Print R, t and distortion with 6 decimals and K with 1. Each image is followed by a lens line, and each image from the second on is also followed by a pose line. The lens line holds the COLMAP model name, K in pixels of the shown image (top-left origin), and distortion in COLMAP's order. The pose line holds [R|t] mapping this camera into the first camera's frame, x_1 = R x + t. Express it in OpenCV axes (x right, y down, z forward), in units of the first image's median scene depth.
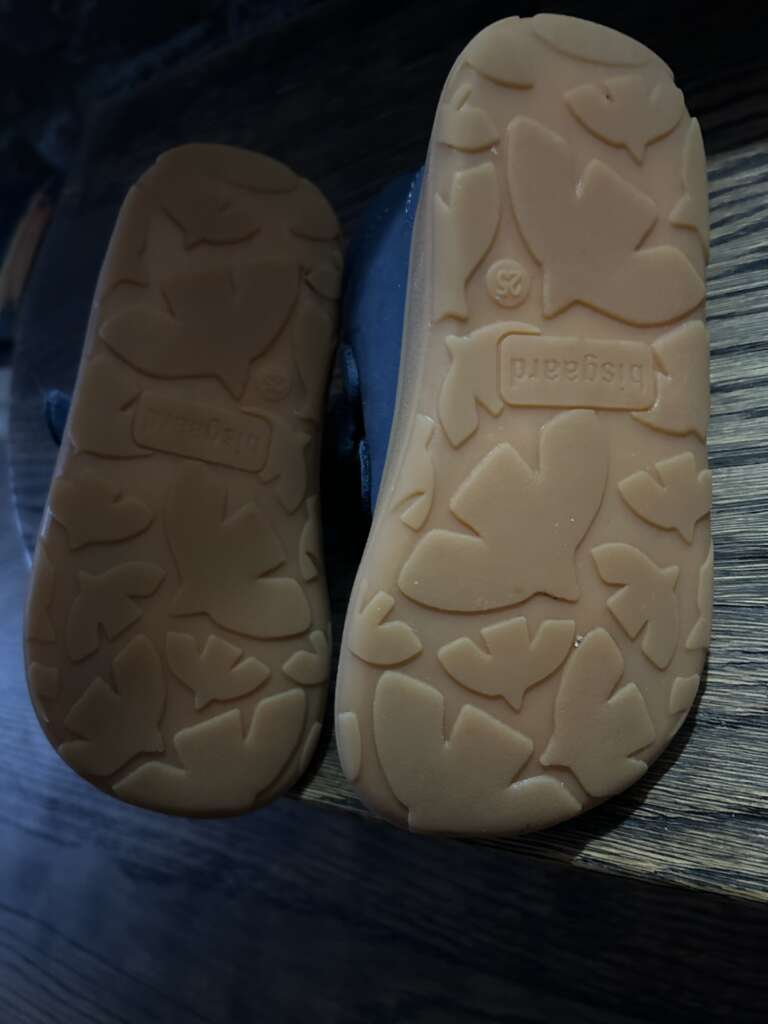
lens RADIAL K [[802.1, 0, 384.9], [0, 802.1, 521.4], [0, 0, 1]] dist [-0.007206, -0.014275]
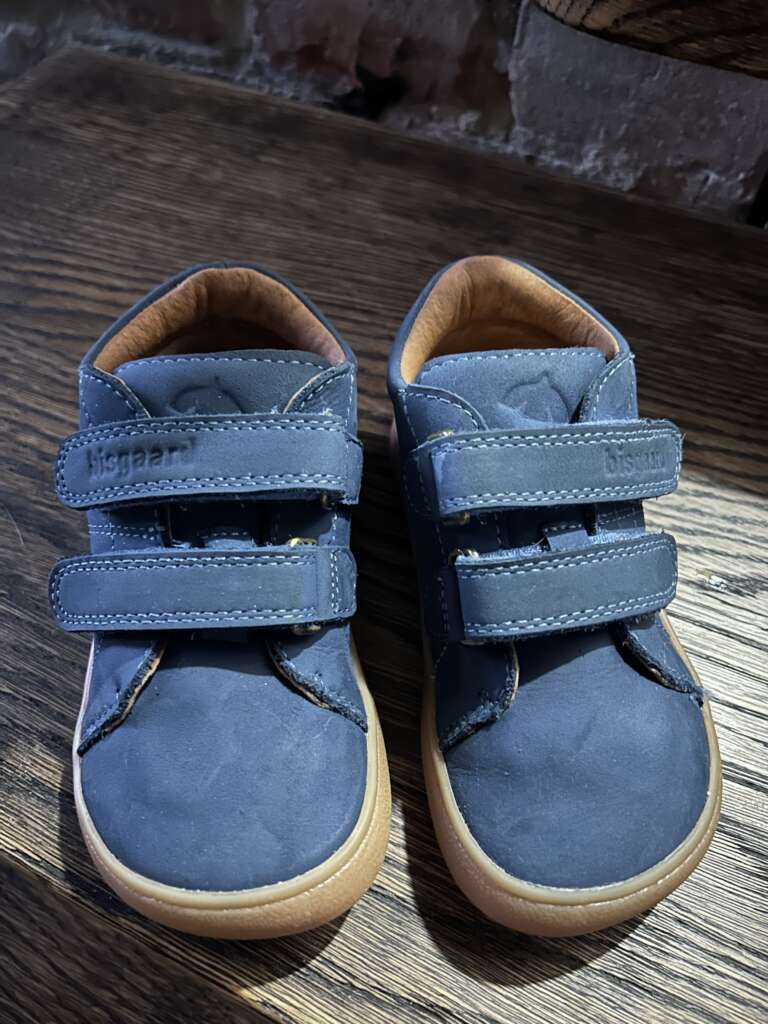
lens RADIAL K [[802.1, 0, 377.9], [0, 802.1, 518.6], [0, 0, 1]] dist [-0.007206, -0.014275]
pose [[0.835090, 0.455543, 0.308390, -0.232327], [-0.420391, 0.890039, -0.176358, -0.010306], [-0.354818, 0.017631, 0.934769, -0.017631]]
